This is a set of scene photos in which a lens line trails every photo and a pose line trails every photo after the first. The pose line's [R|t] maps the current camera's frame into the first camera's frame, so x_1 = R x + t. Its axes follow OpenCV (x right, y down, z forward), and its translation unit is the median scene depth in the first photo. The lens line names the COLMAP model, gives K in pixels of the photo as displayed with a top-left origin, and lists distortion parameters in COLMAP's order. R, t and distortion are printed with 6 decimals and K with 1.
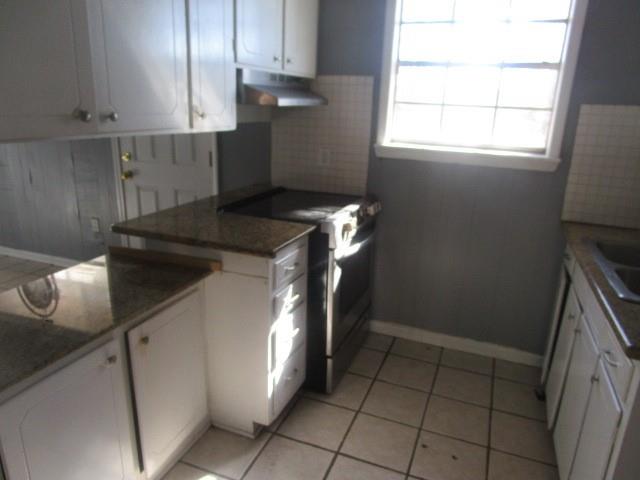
lens RADIAL K [[470.6, 0, 321.0], [0, 470.6, 243.7], [0, 0, 1]] dist [0.000009, 0.004653]
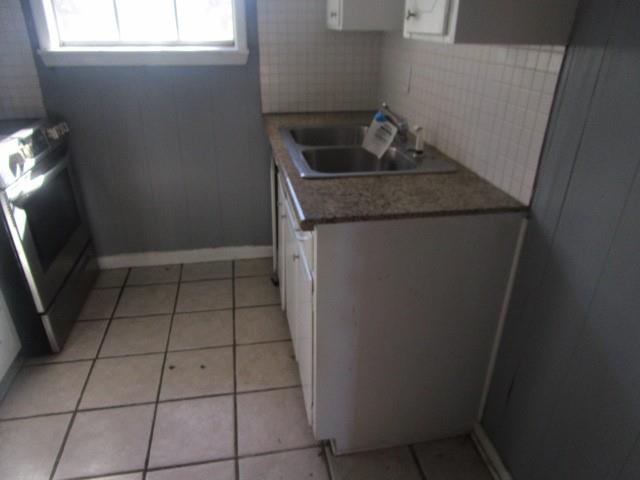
lens RADIAL K [[470.6, 0, 321.0], [0, 470.6, 243.7], [0, 0, 1]] dist [0.000009, 0.004653]
pose [[0.857469, -0.262613, 0.442472, 0.098152], [0.179703, 0.958640, 0.220718, 0.019530], [-0.482135, -0.109745, 0.869196, 0.024342]]
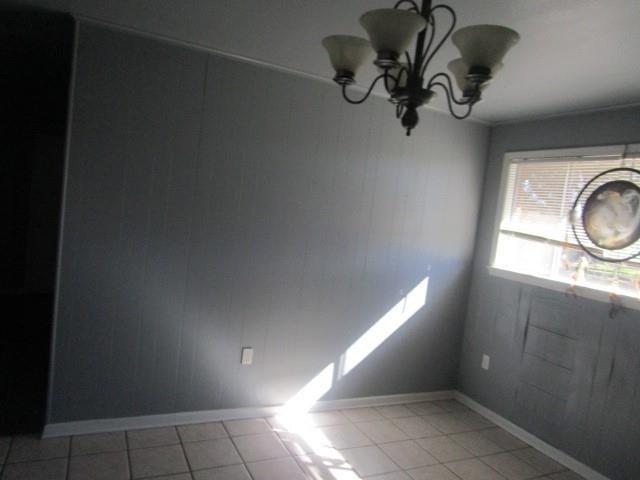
lens RADIAL K [[470.6, 0, 321.0], [0, 470.6, 243.7], [0, 0, 1]] dist [0.000009, 0.004653]
pose [[0.728249, 0.101091, -0.677815, 0.804136], [-0.296077, 0.938403, -0.178152, 0.142670], [0.618055, 0.330424, 0.713322, -0.375781]]
